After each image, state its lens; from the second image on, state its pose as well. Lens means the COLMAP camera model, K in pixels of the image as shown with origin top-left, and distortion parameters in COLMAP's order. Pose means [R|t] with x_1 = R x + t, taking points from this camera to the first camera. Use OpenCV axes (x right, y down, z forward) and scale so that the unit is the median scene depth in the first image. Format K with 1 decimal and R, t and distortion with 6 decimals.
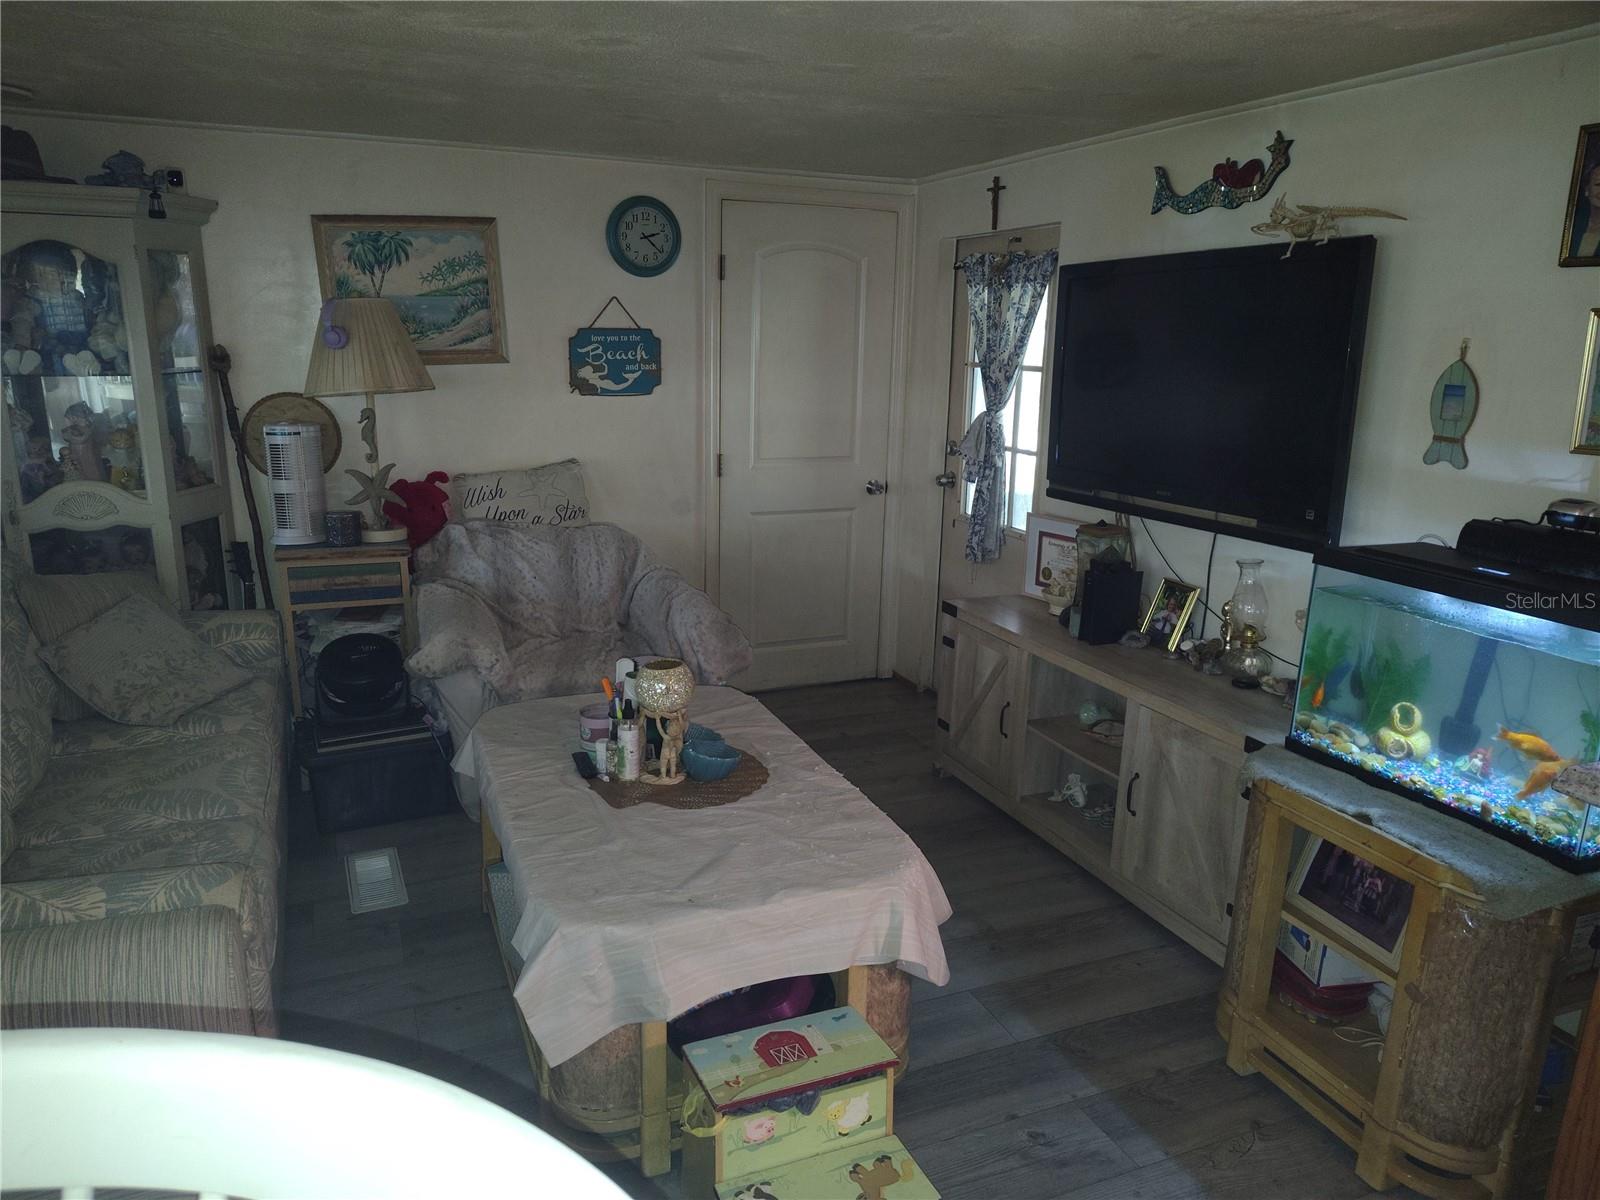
lens RADIAL K [[1111.4, 0, 804.2], [0, 1111.4, 604.6], [0, 0, 1]] dist [0.059393, -0.066697]
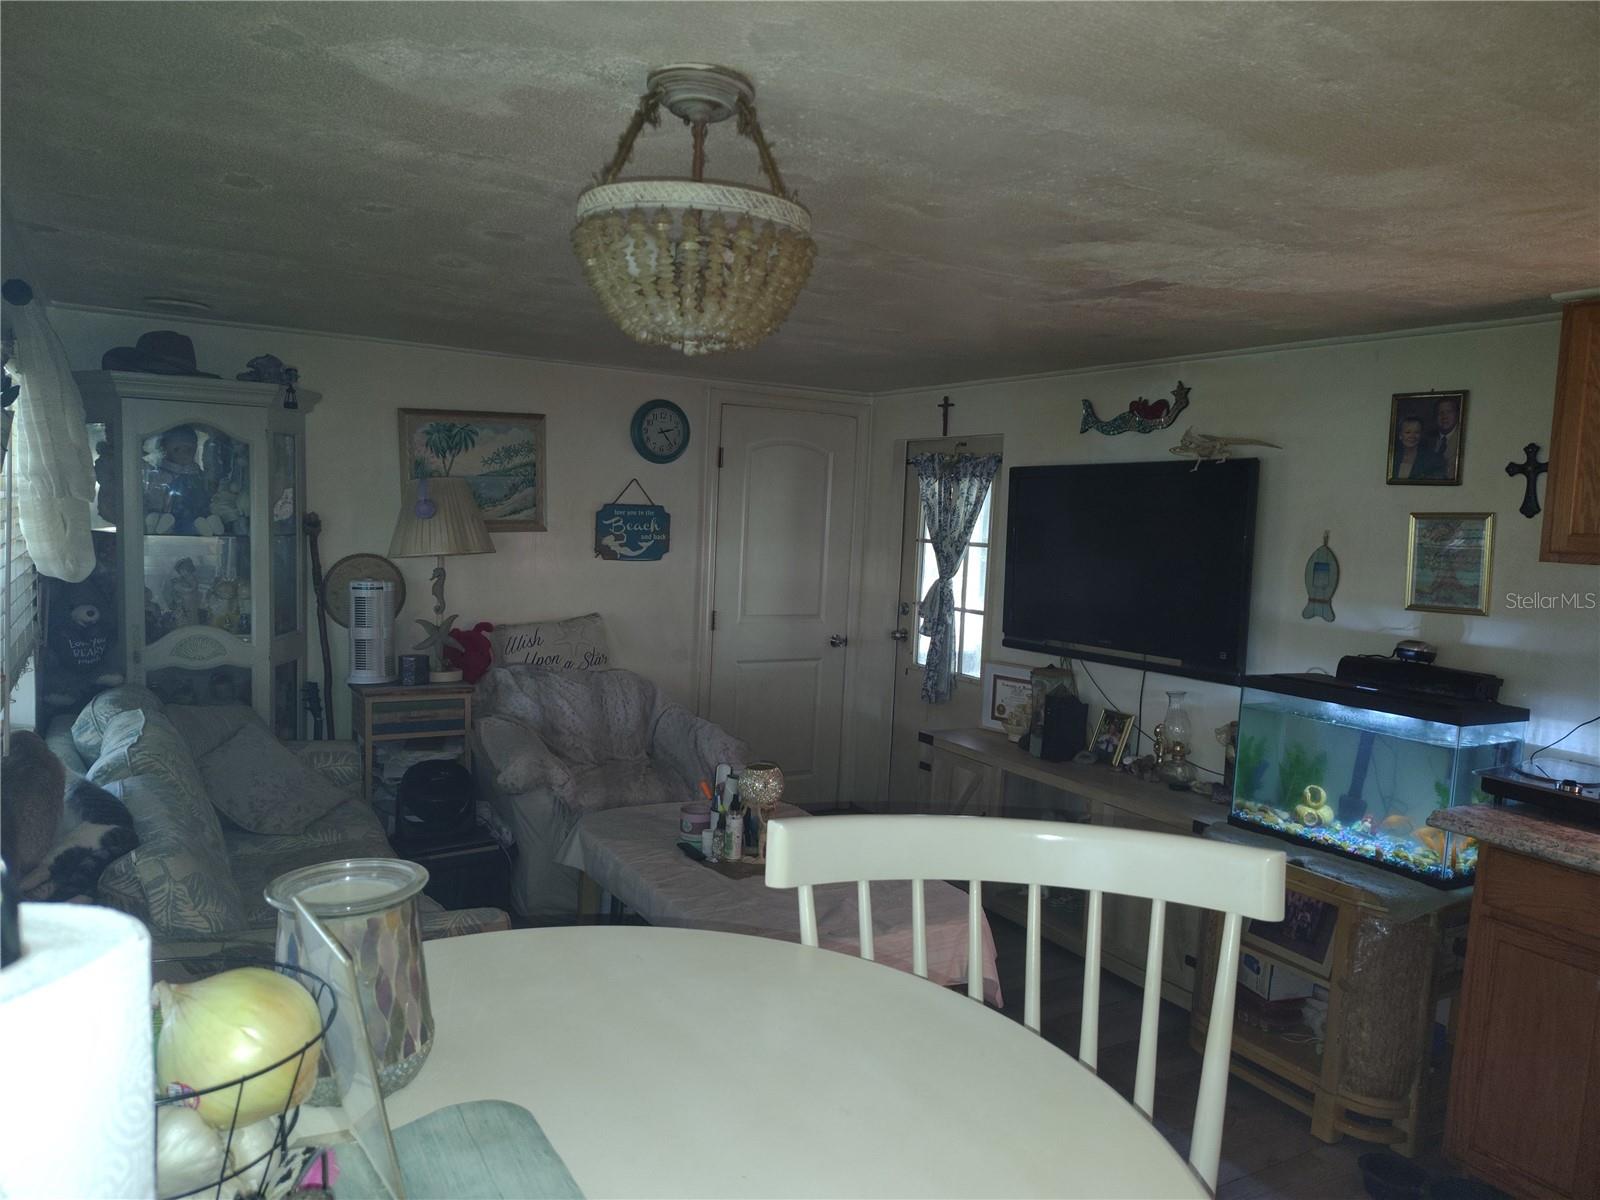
lens RADIAL K [[1120.1, 0, 789.0], [0, 1120.1, 605.5], [0, 0, 1]] dist [0.059326, -0.083482]
pose [[0.990805, 0.011973, 0.134764, -0.194008], [0.008546, 0.988549, -0.150660, 0.046666], [-0.135025, 0.150426, 0.979357, -0.206123]]
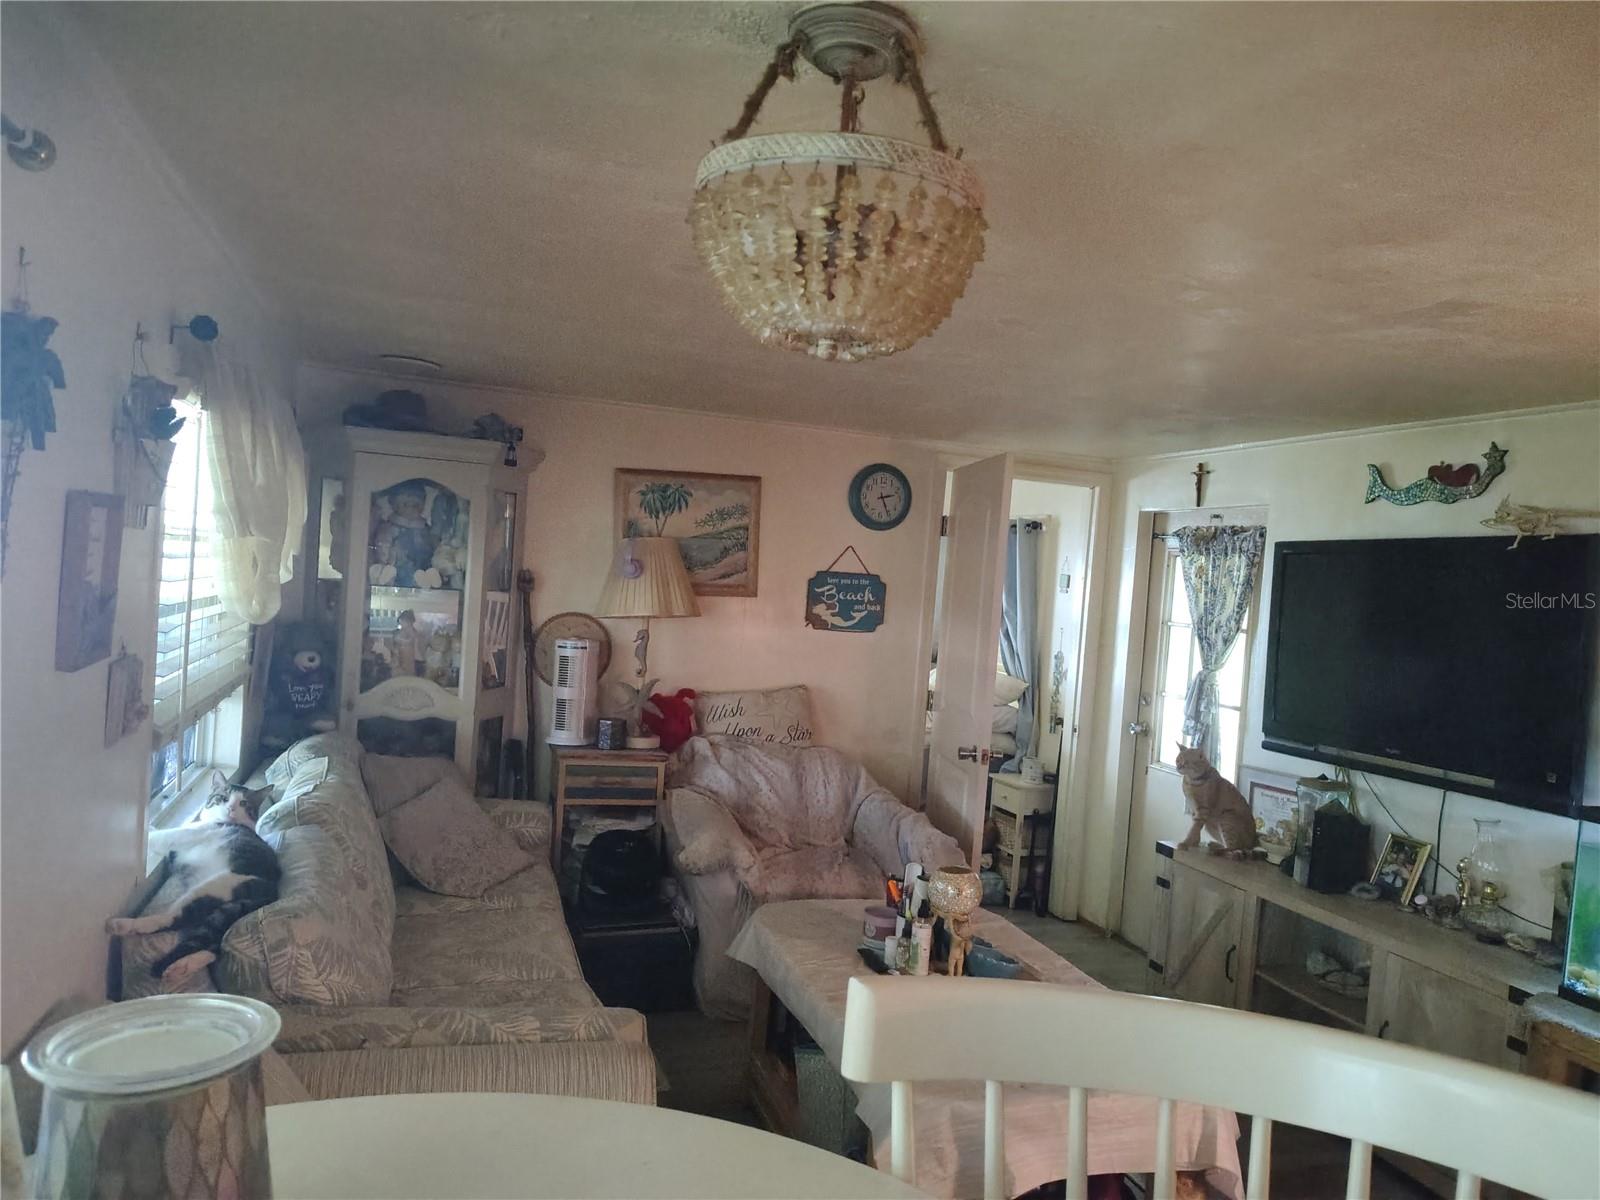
lens RADIAL K [[1122.1, 0, 794.7], [0, 1122.1, 596.7], [0, 0, 1]] dist [0.051371, -0.056836]
pose [[0.994966, 0.057821, -0.081853, -0.151527], [-0.074707, 0.972357, -0.221225, 0.035602], [0.066799, 0.226226, 0.971782, -0.115072]]
